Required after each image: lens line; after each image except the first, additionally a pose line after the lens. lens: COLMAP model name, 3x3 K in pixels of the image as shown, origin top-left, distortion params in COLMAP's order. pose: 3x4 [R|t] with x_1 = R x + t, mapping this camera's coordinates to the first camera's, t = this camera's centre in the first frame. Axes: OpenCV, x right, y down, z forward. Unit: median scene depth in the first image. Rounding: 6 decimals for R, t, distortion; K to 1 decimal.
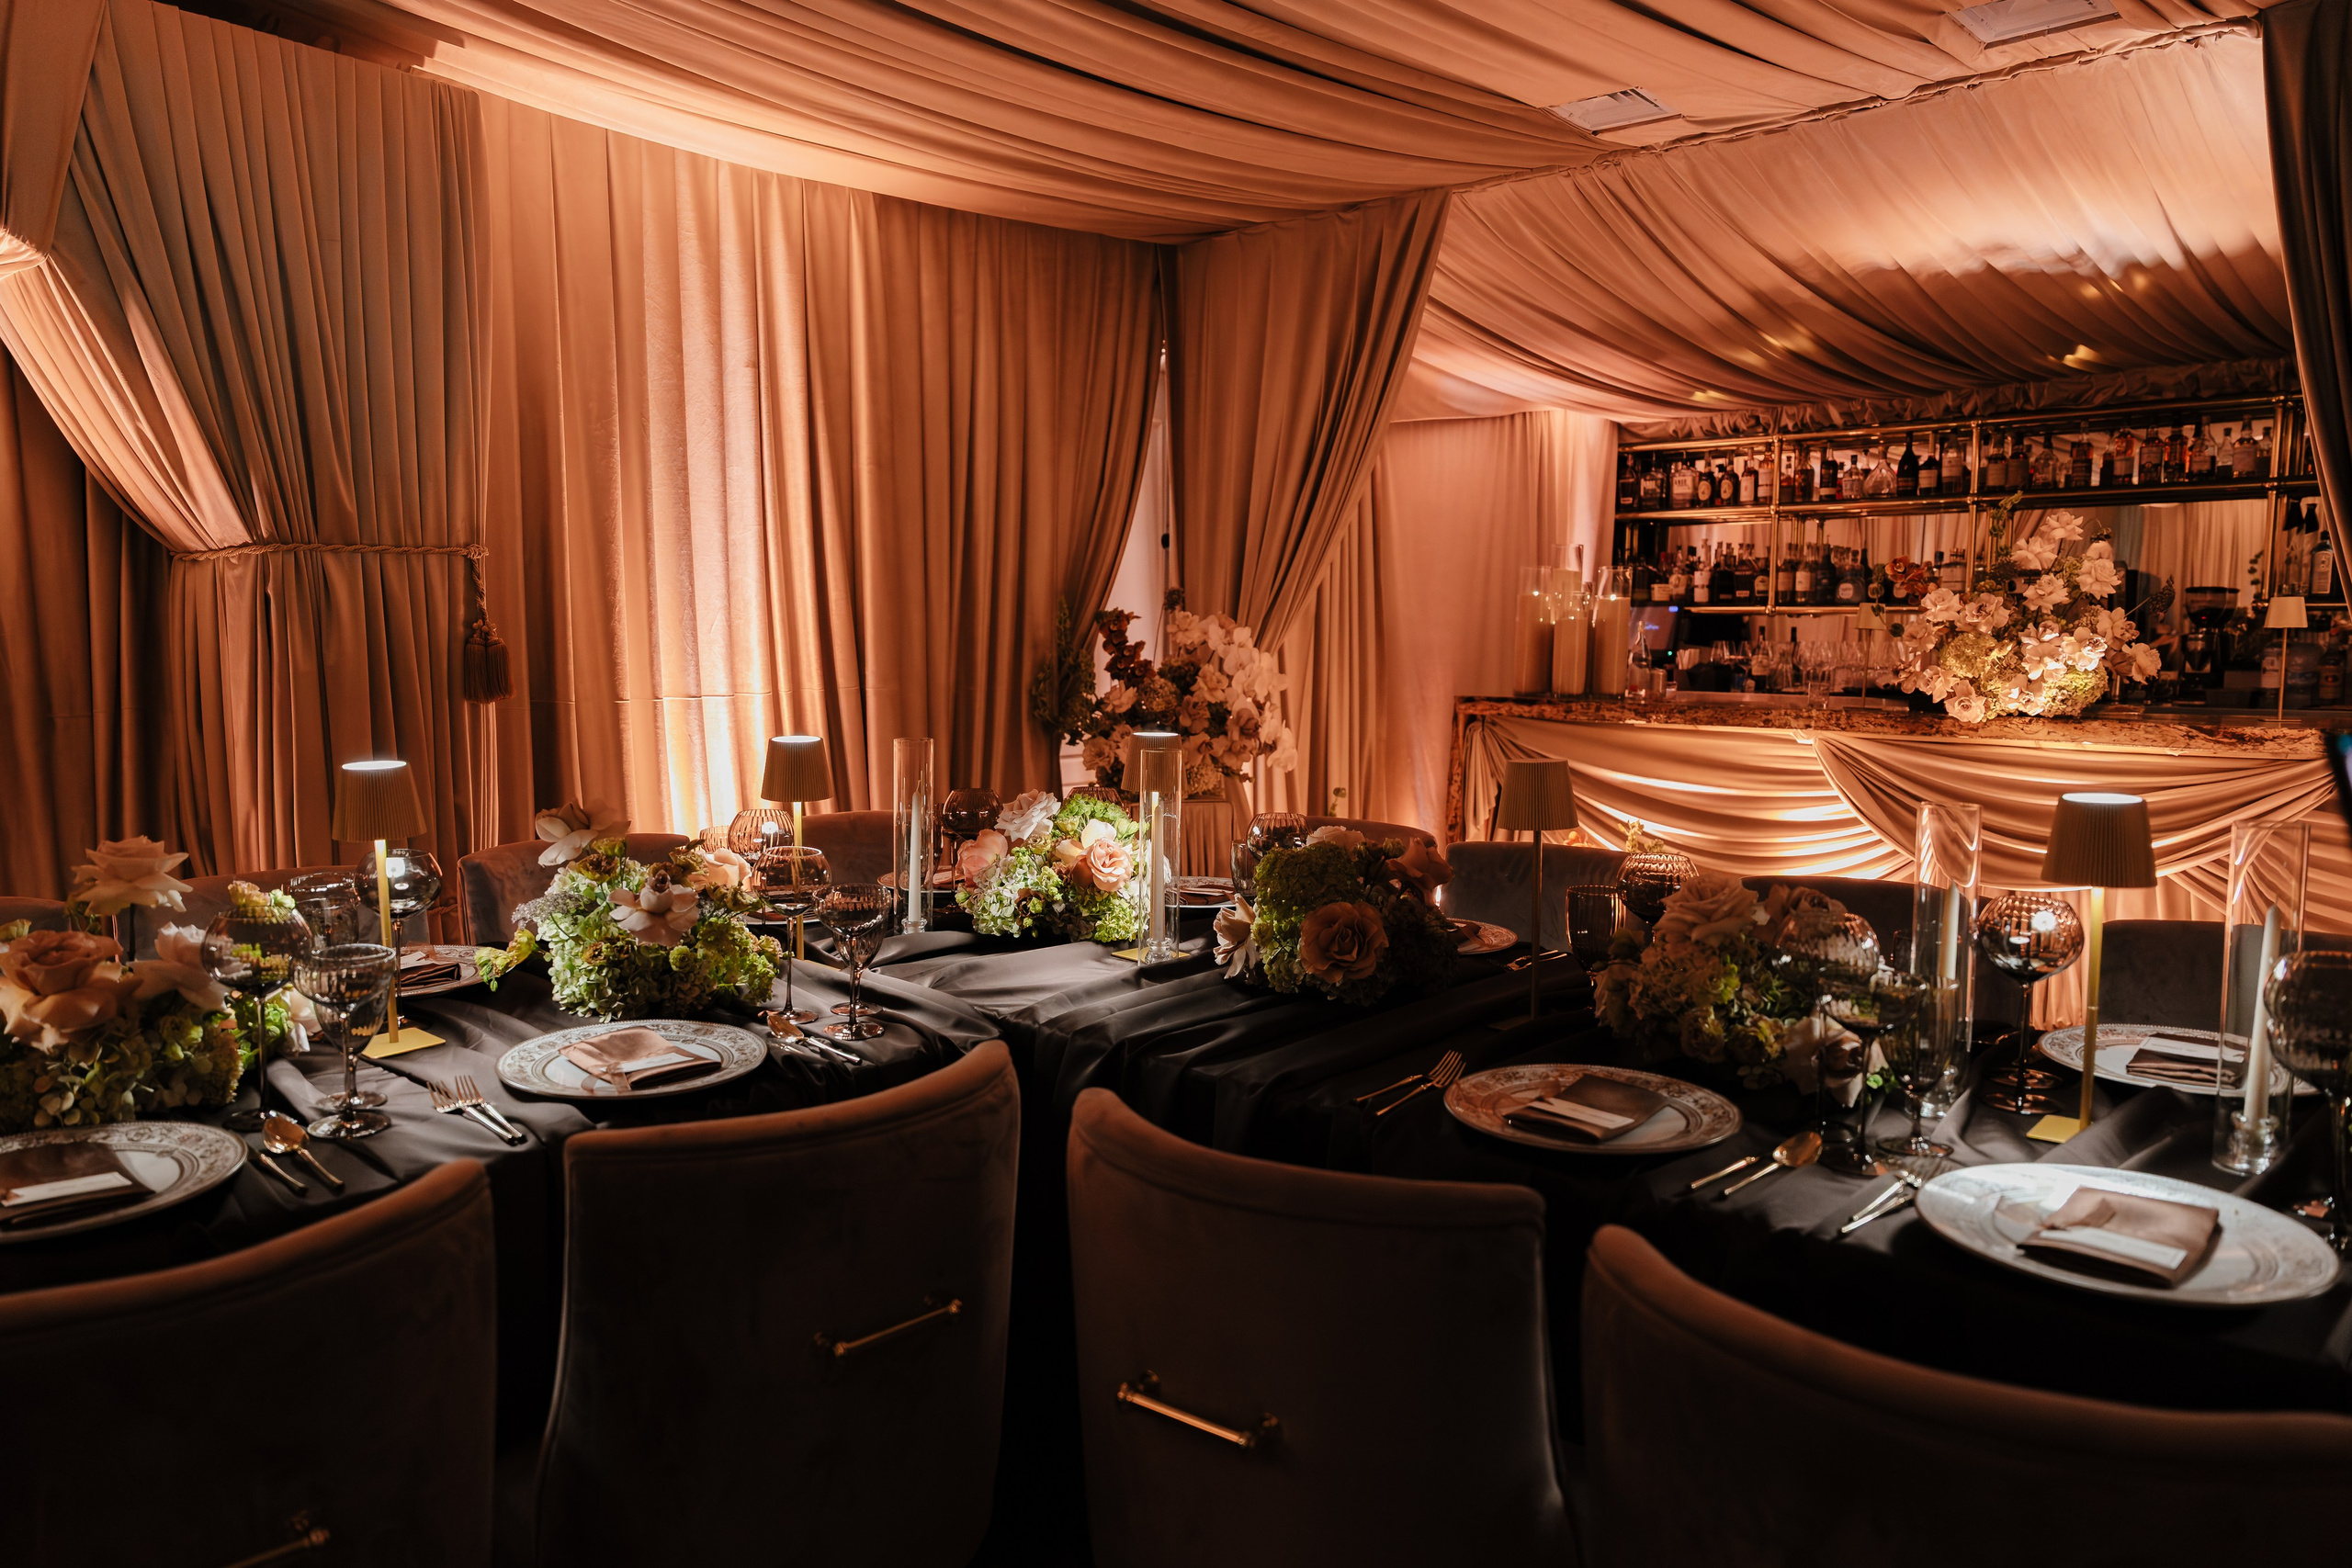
lens RADIAL K [[1625.0, 0, 1178.8], [0, 1625.0, 797.1], [0, 0, 1]] dist [0.005725, 0.001723]
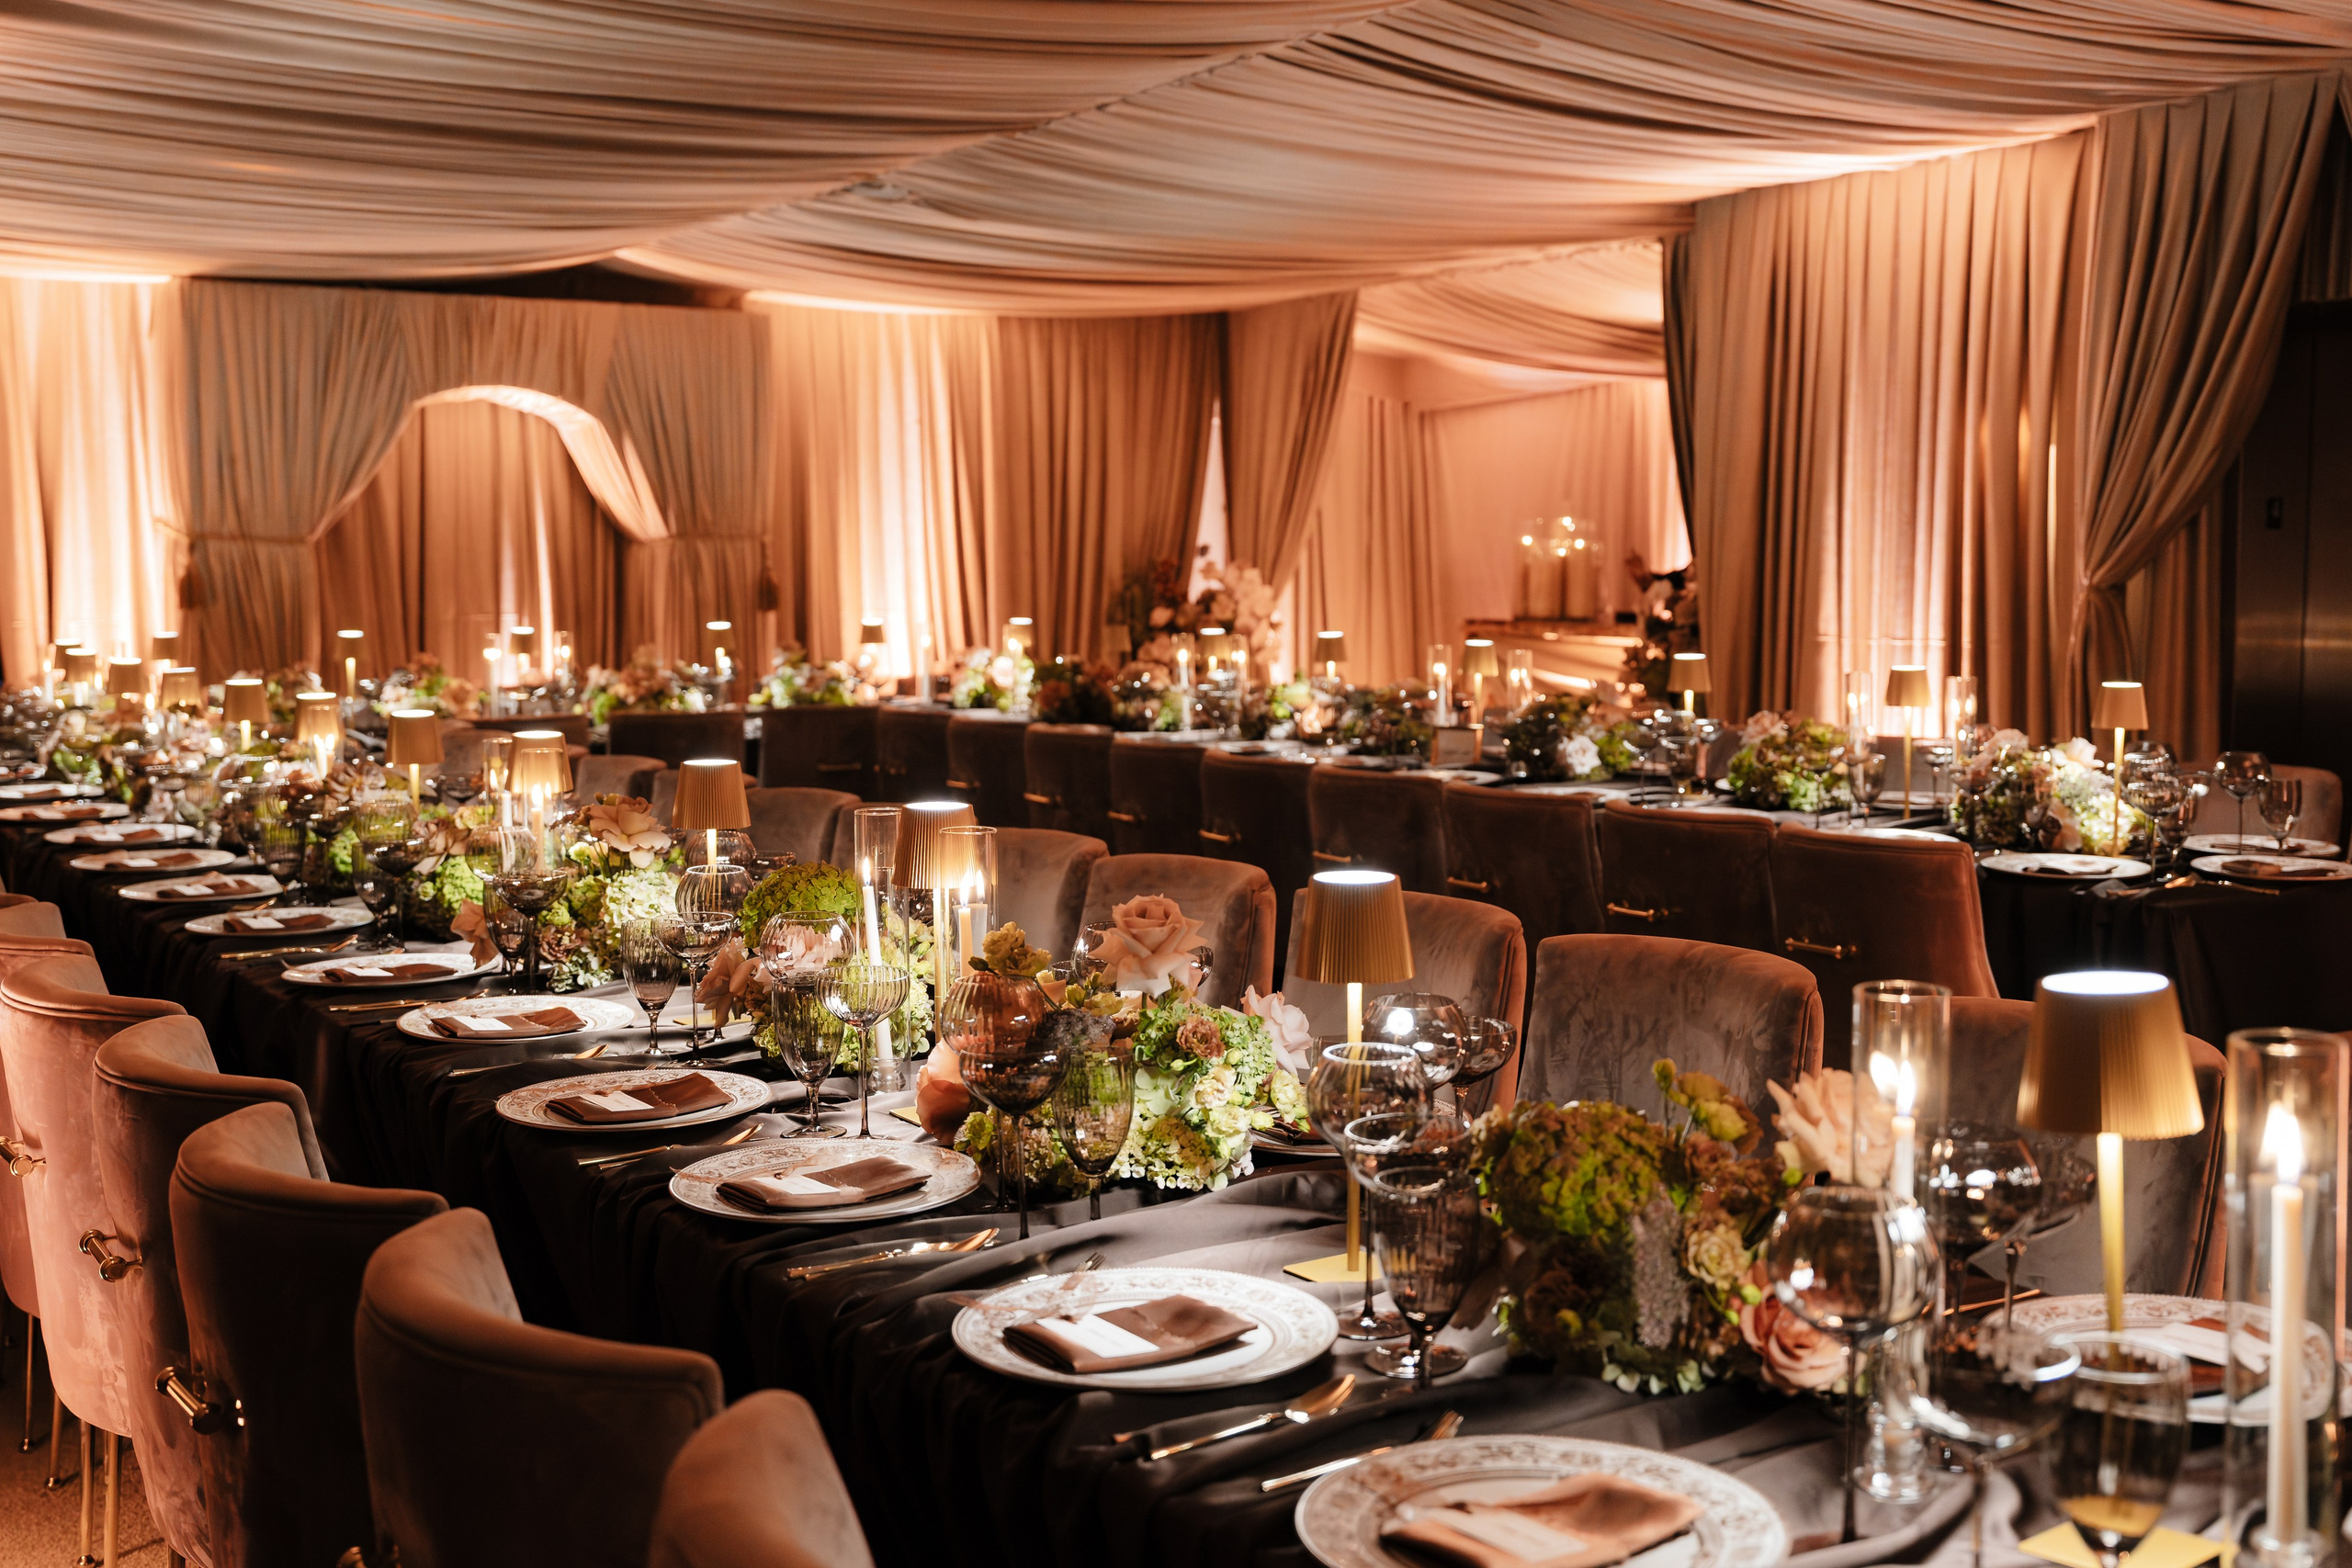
lens RADIAL K [[2423.0, 0, 1176.2], [0, 2423.0, 785.5], [0, 0, 1]] dist [-0.013754, 0.000000]
pose [[0.964115, 0.020338, -0.264706, 0.880364], [-0.022519, 0.999733, -0.005209, 0.165405], [0.264529, 0.010984, 0.964315, -1.799955]]
